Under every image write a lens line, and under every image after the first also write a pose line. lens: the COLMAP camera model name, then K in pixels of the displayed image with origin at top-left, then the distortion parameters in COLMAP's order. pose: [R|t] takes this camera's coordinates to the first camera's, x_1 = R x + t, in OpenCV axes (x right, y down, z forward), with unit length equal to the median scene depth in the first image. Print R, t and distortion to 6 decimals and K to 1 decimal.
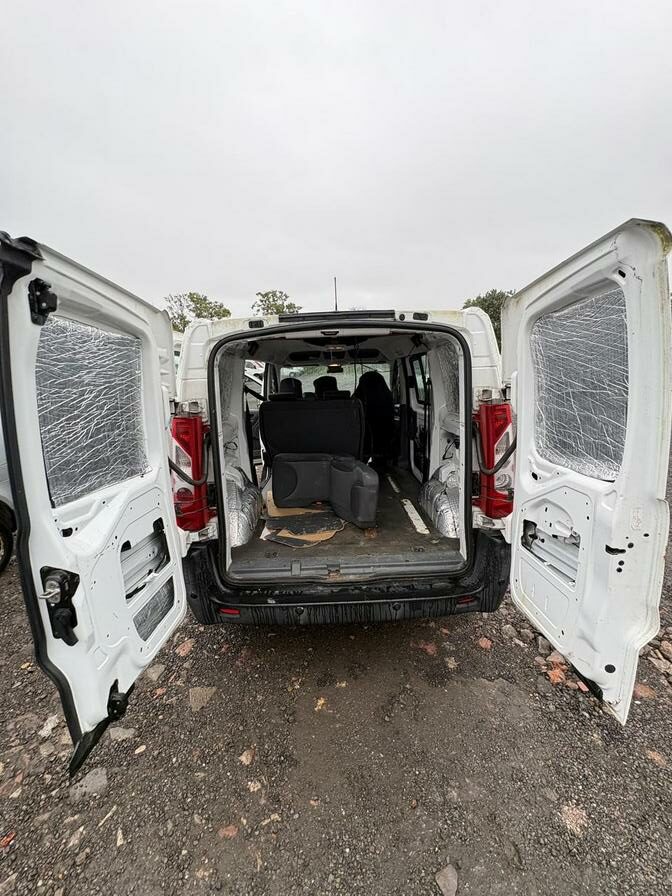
lens RADIAL K [[356.8, 0, 336.0], [0, 356.8, 448.0], [0, 0, 1]] dist [0.000878, 0.000052]
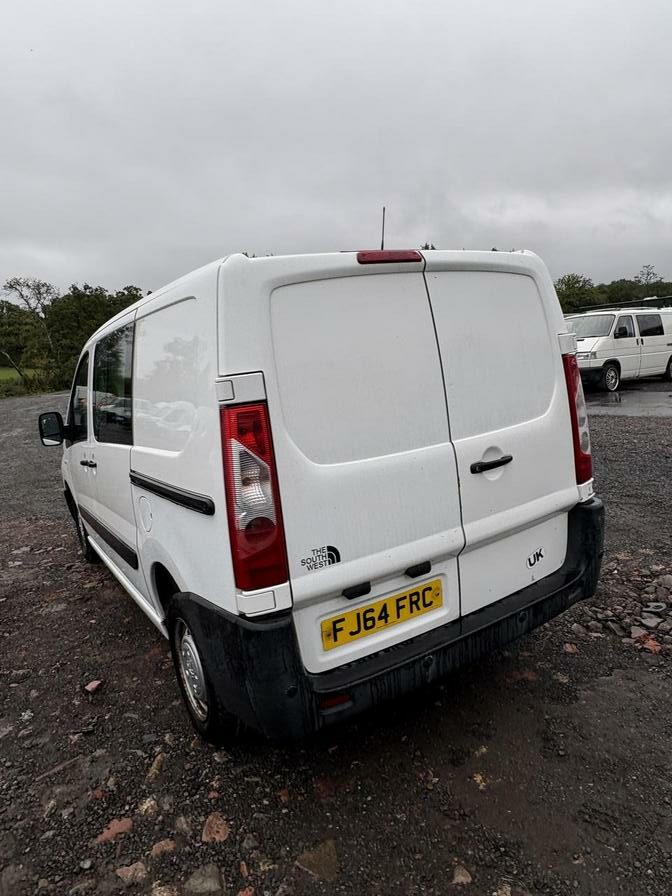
lens RADIAL K [[589.4, 0, 339.8], [0, 589.4, 451.4], [0, 0, 1]] dist [0.004397, 0.000790]
pose [[0.848832, -0.139862, 0.509826, -0.726357], [0.186913, 0.981481, -0.041946, 0.060978], [-0.494518, 0.130898, 0.859254, 0.032439]]
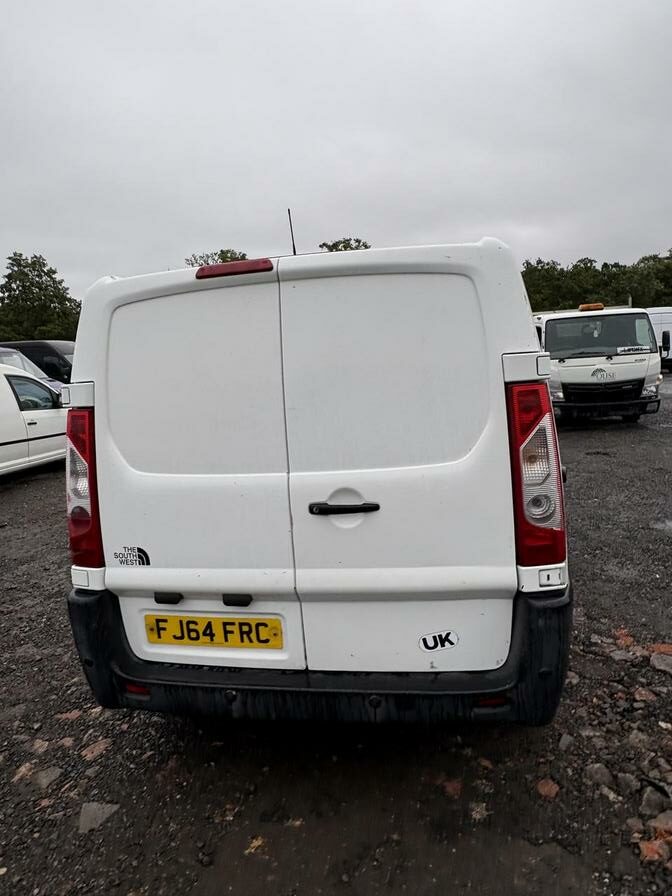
lens RADIAL K [[588.5, 0, 338.2], [0, 588.5, 446.2], [0, 0, 1]] dist [0.001119, -0.001392]
pose [[0.982155, 0.001045, -0.188072, 0.281194], [-0.014684, 0.997358, -0.071142, 0.059686], [0.187500, 0.072634, 0.979575, -0.069857]]
